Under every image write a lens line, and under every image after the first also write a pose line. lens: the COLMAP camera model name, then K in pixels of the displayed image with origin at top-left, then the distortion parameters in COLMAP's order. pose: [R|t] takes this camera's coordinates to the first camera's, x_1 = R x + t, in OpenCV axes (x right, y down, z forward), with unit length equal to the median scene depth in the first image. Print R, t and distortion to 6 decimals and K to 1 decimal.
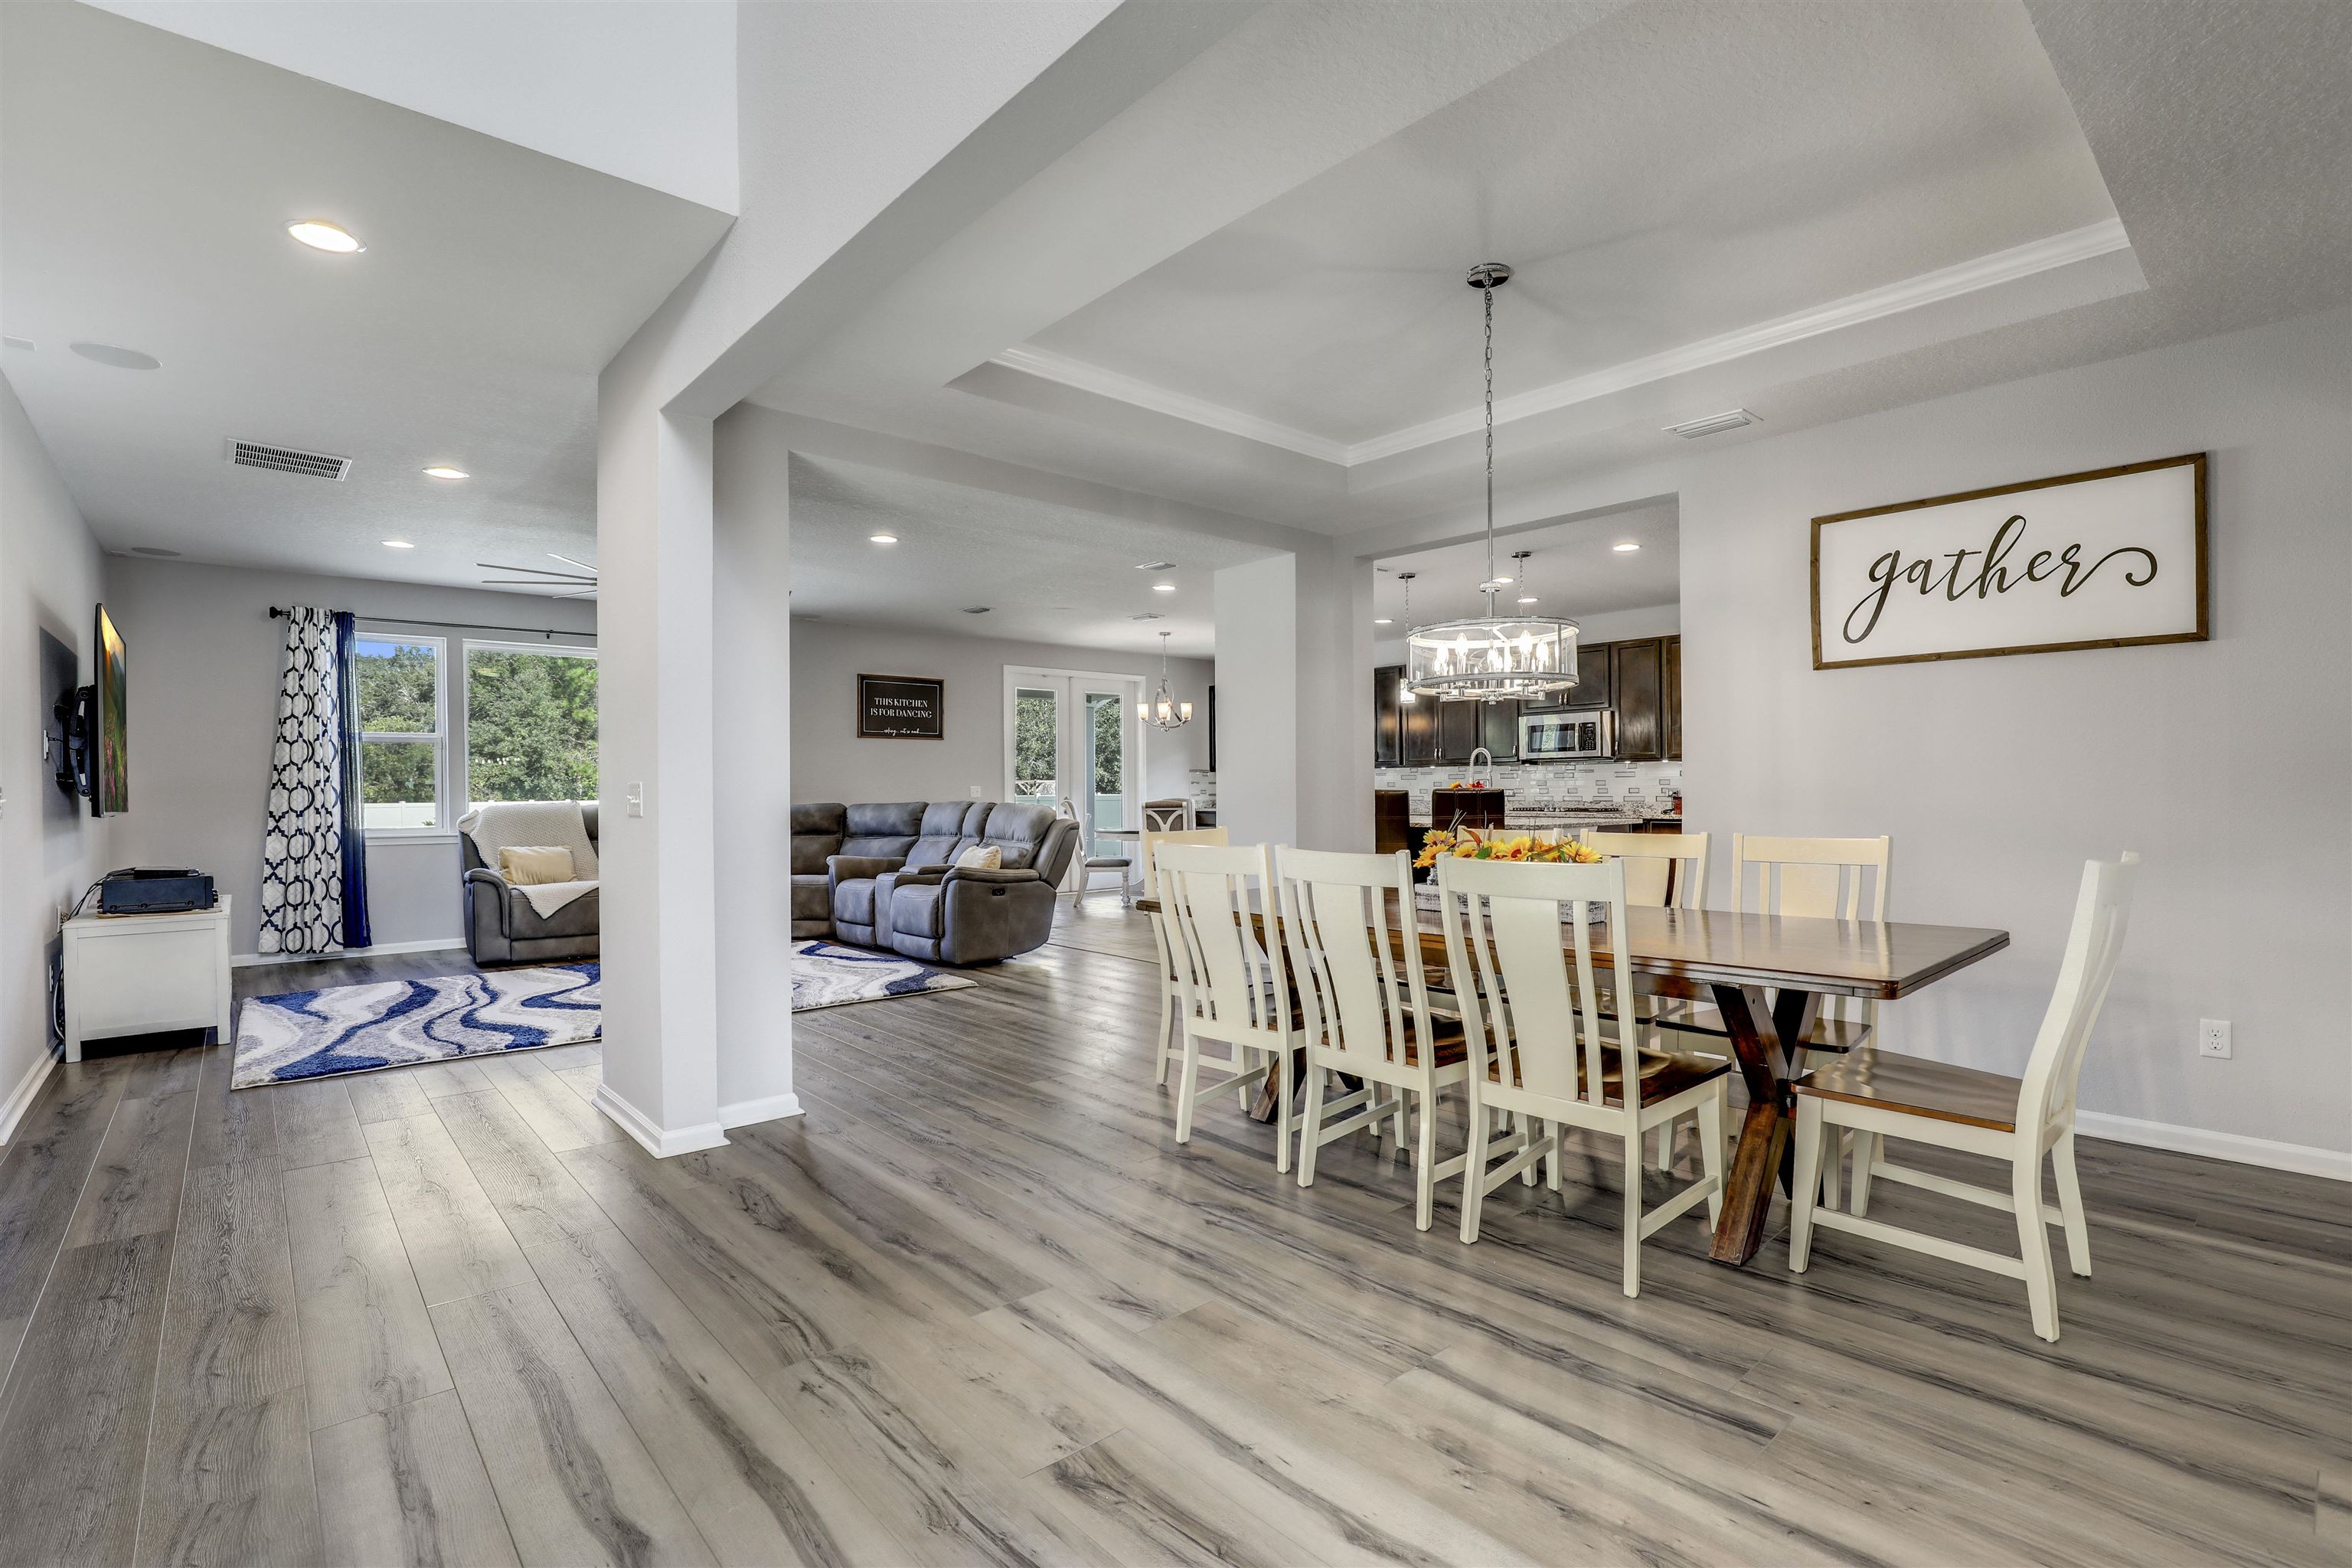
lens RADIAL K [[1082.6, 0, 1168.3], [0, 1082.6, 792.6], [0, 0, 1]] dist [-0.019925, 0.001803]
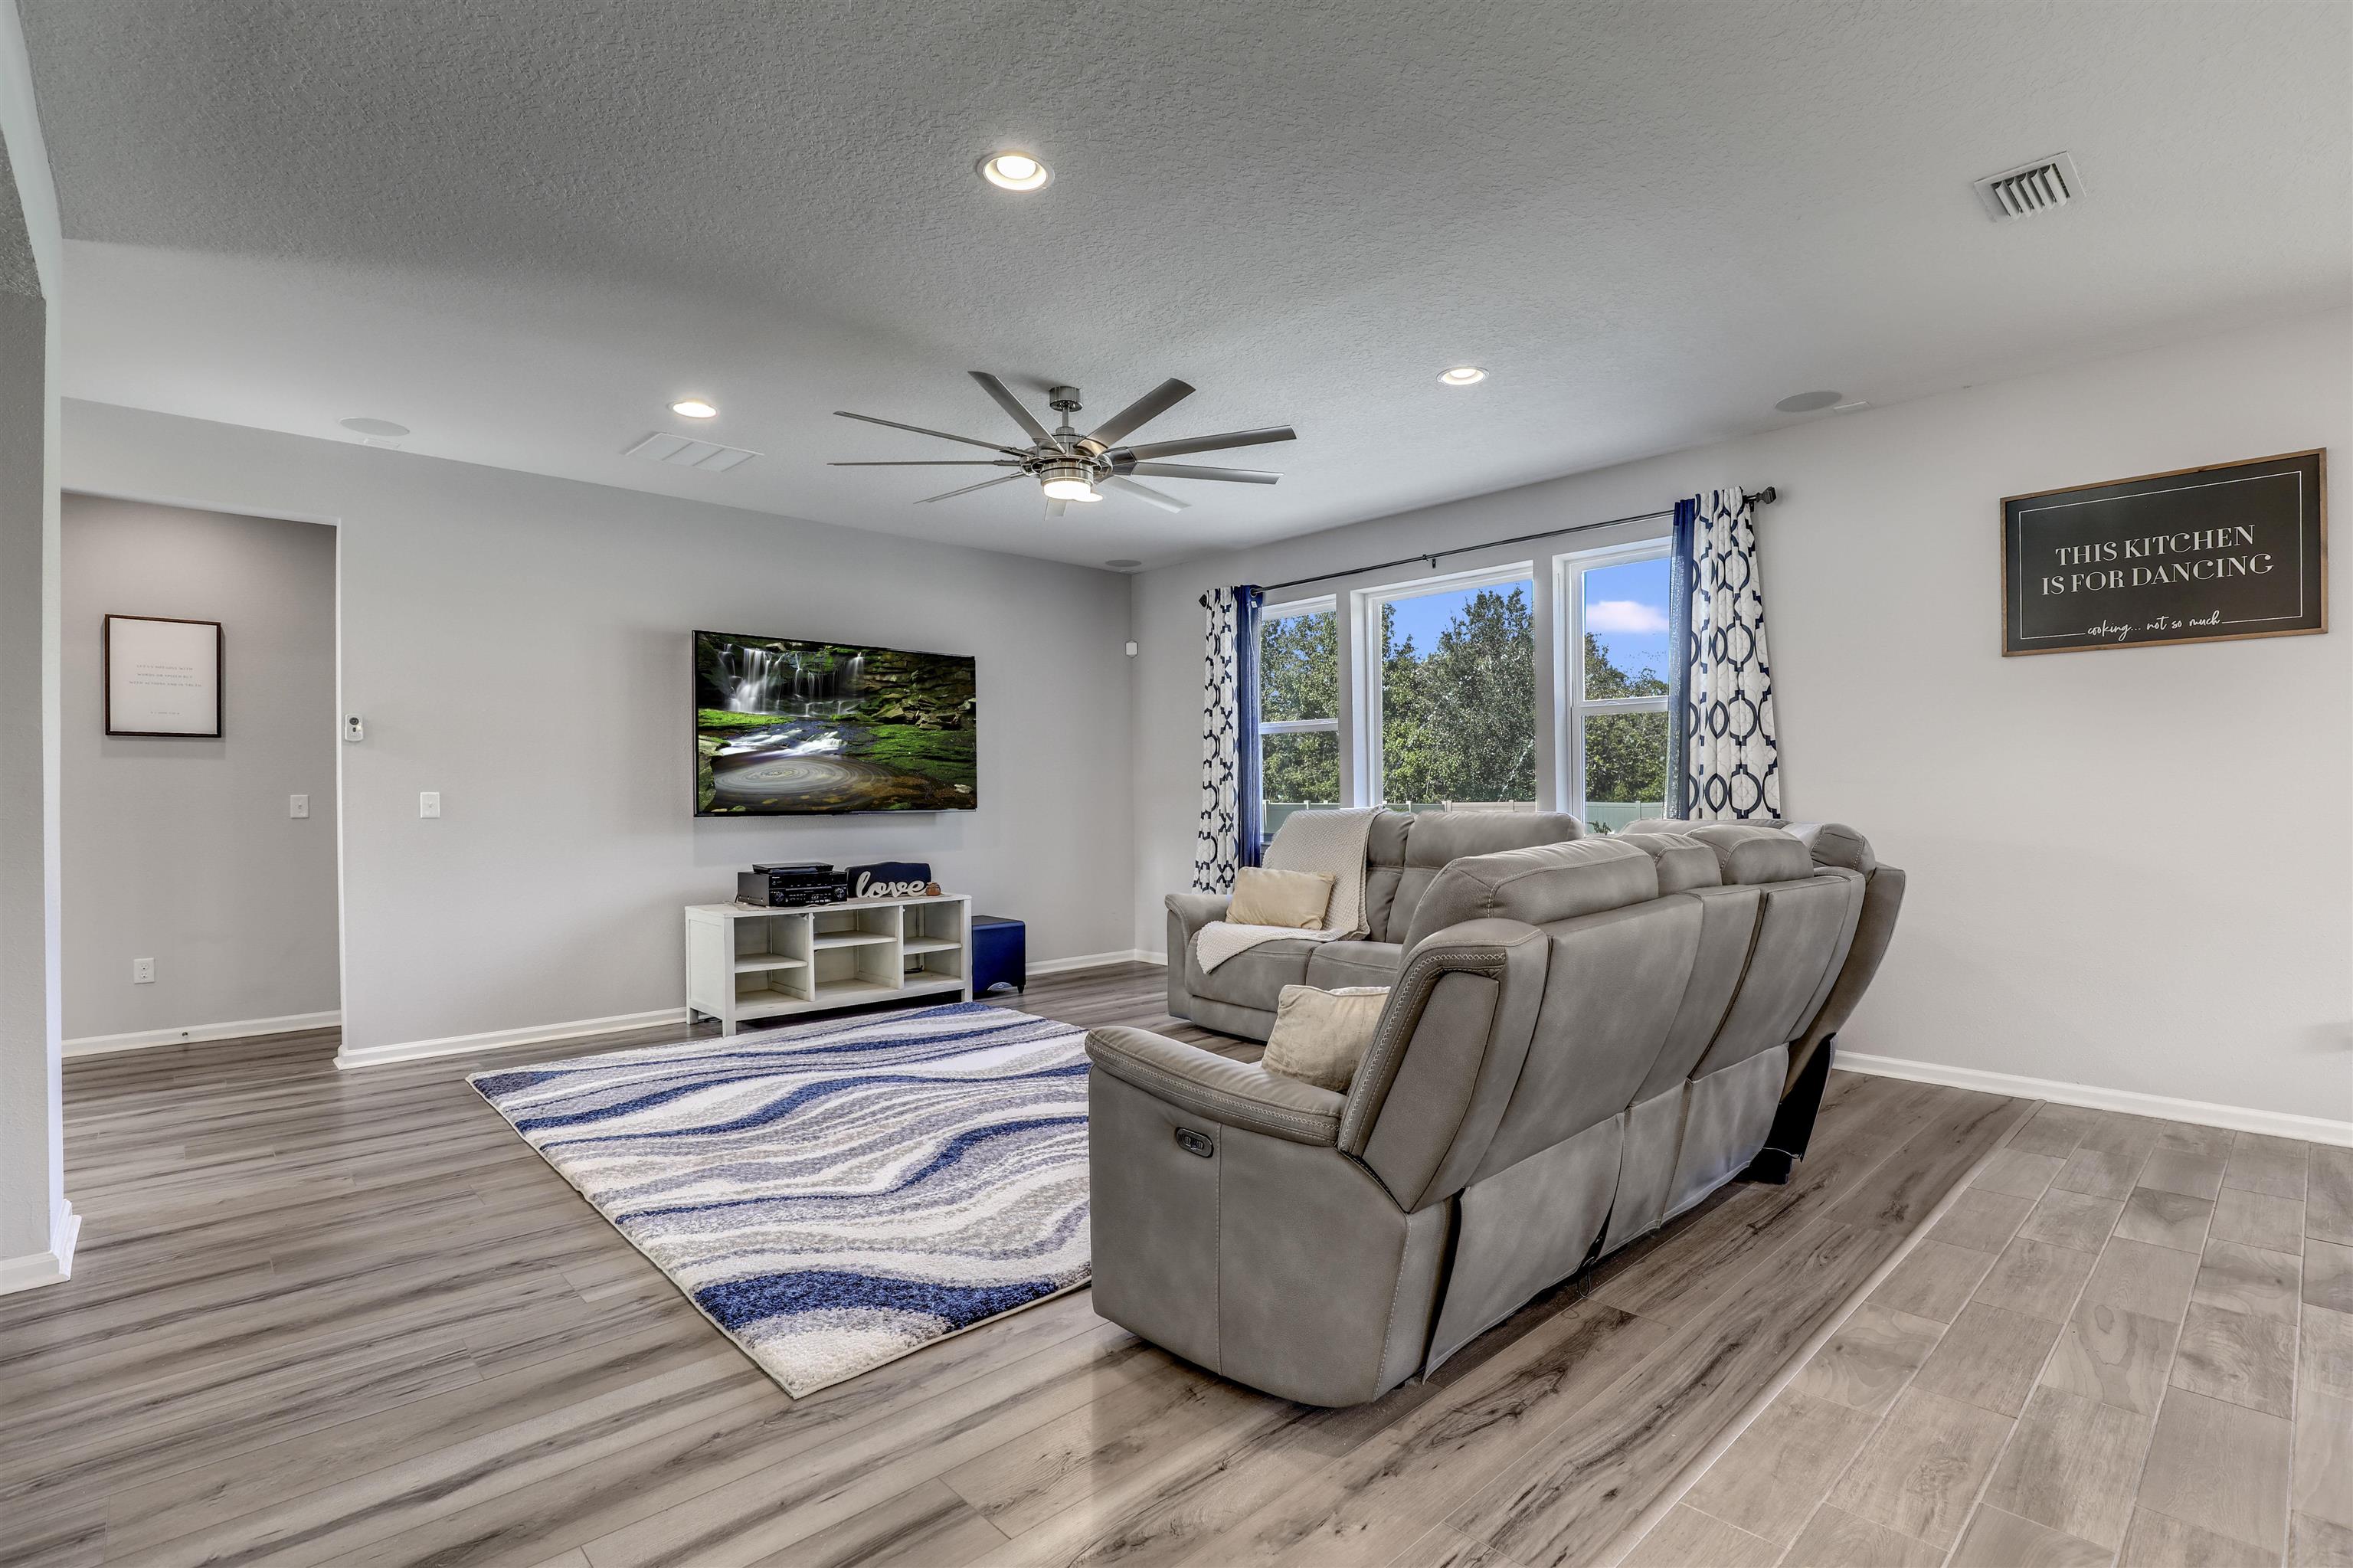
lens RADIAL K [[1117.4, 0, 1222.6], [0, 1117.4, 795.3], [0, 0, 1]] dist [-0.022926, 0.003716]
pose [[0.062077, 0.010338, -0.998018, 0.138483], [0.003808, 0.999937, 0.010595, -0.006837], [0.998064, -0.004459, 0.062033, 0.902379]]
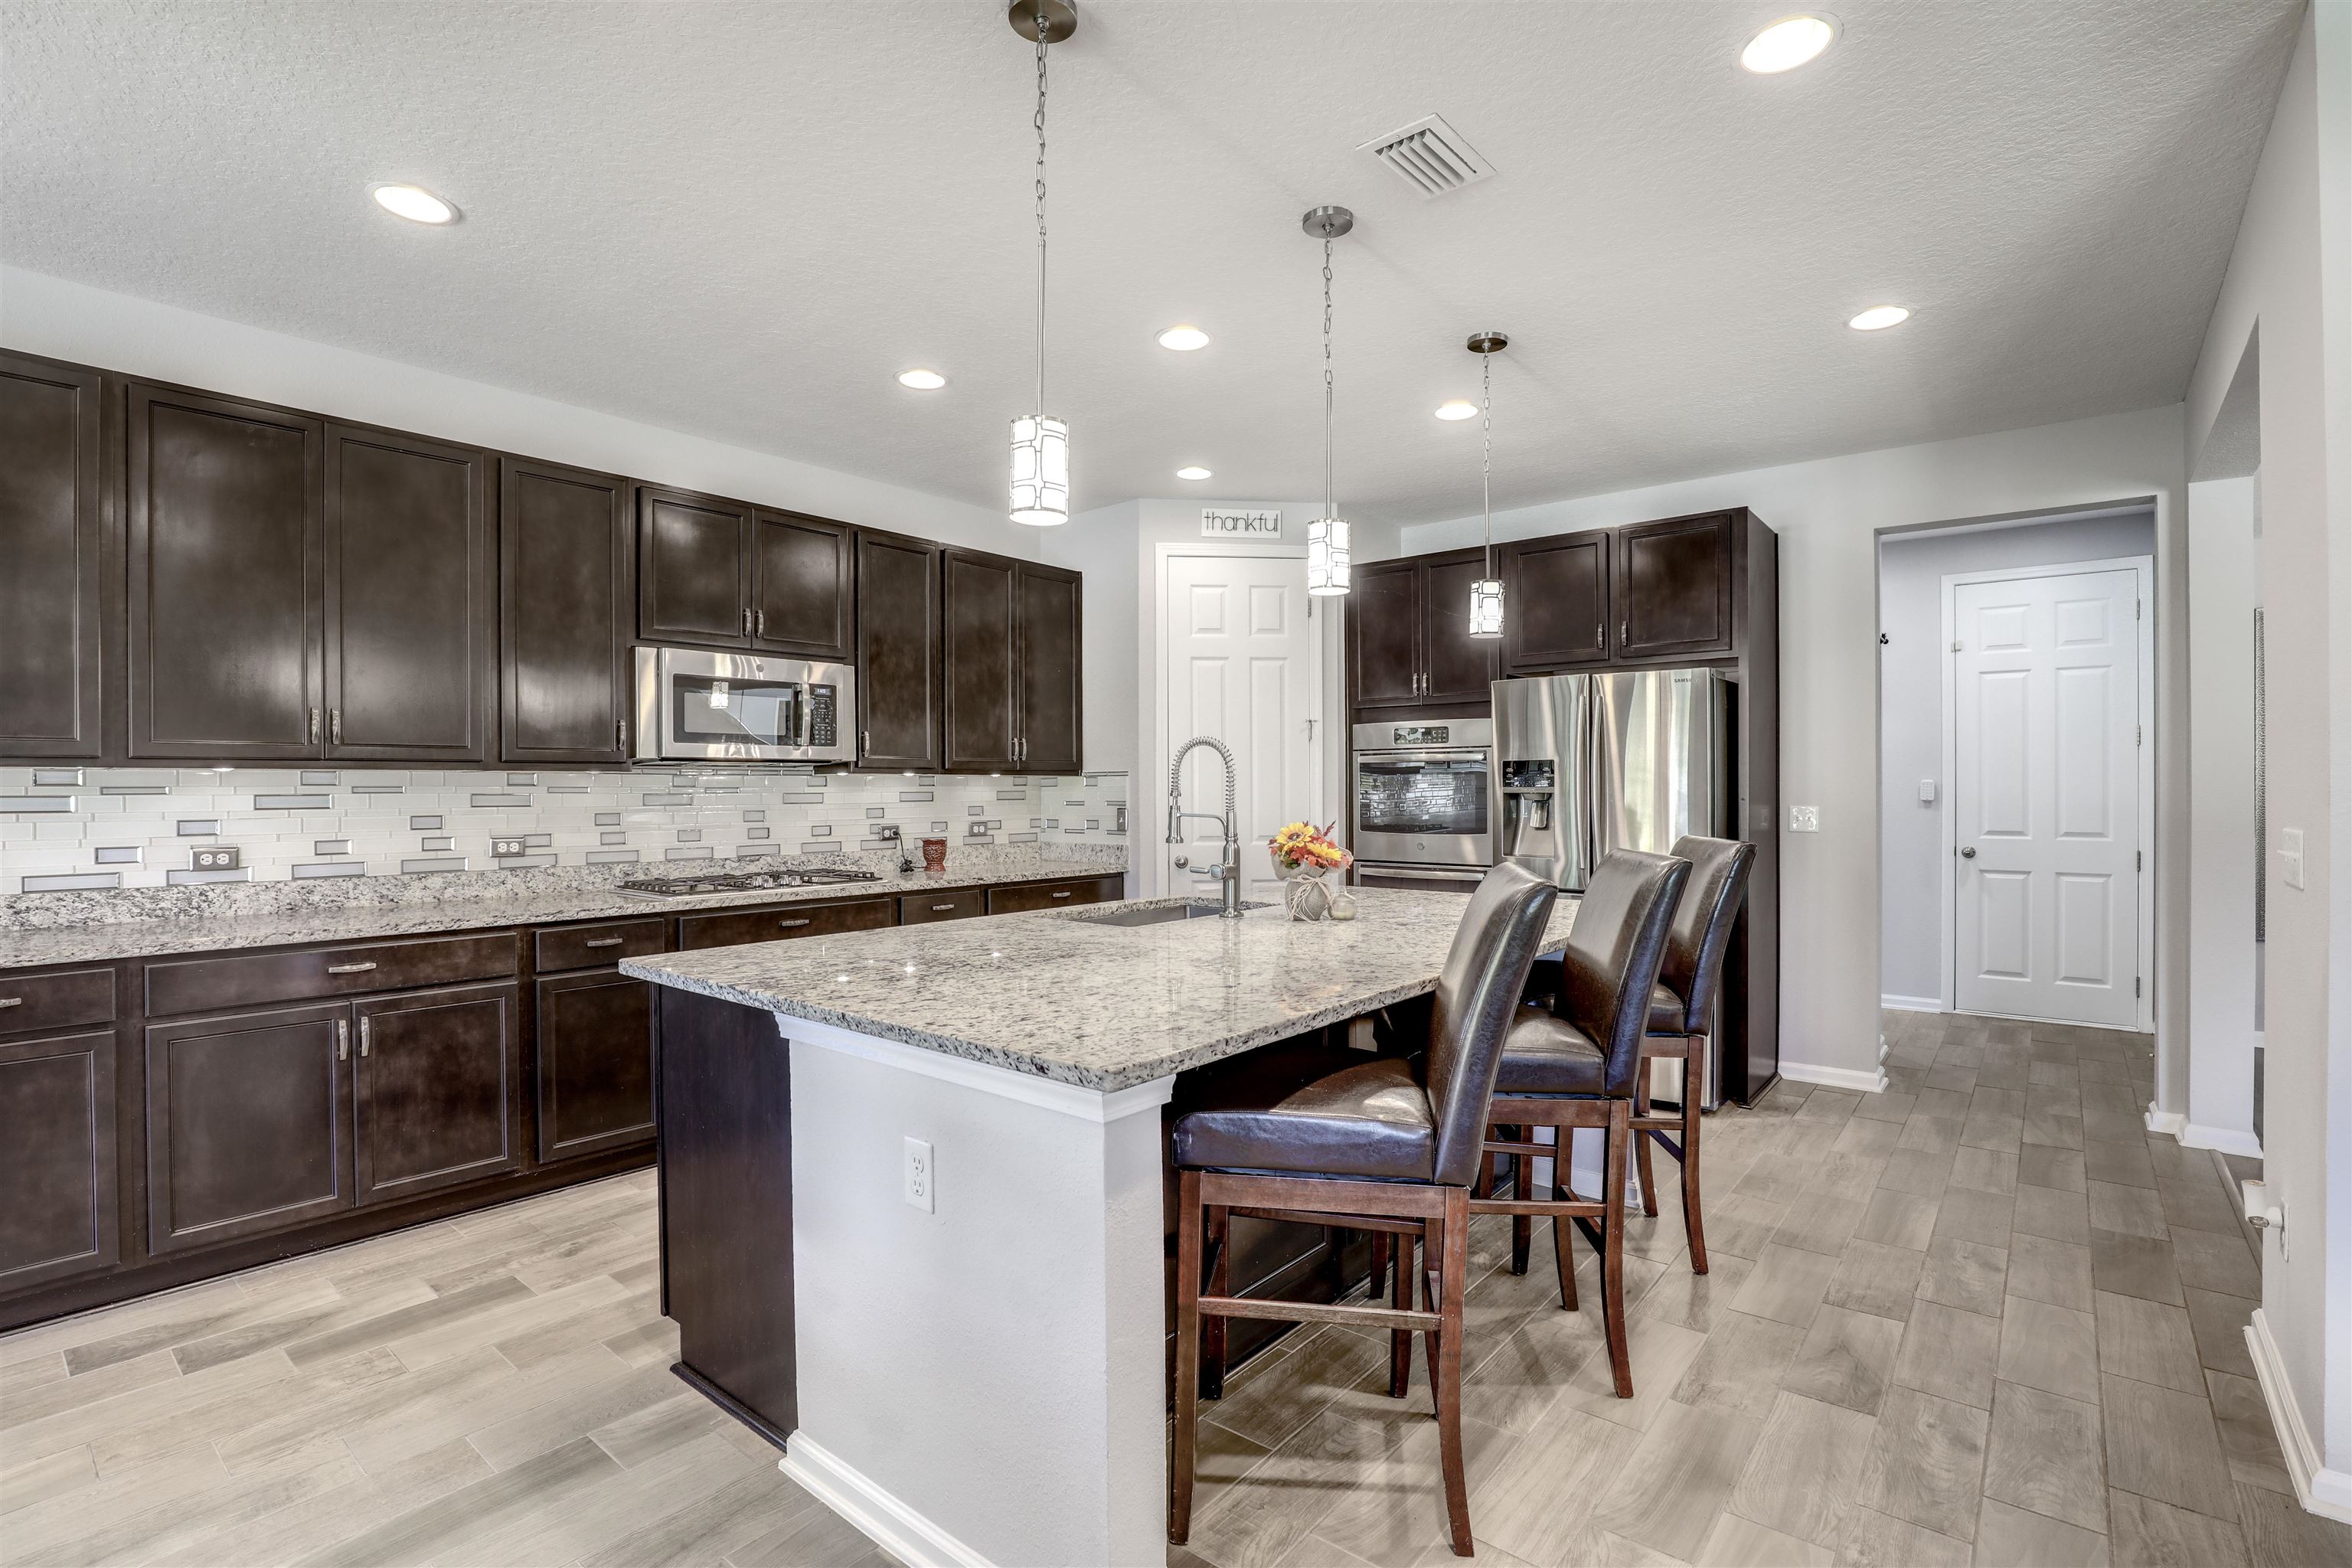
lens RADIAL K [[1116.9, 0, 1209.7], [0, 1116.9, 760.5], [0, 0, 1]] dist [-0.022926, 0.003716]
pose [[-0.166643, 0.028944, 0.985592, -0.122669], [0.002130, 0.999577, -0.028994, -0.023244], [-0.986015, -0.002732, -0.166635, 1.116848]]
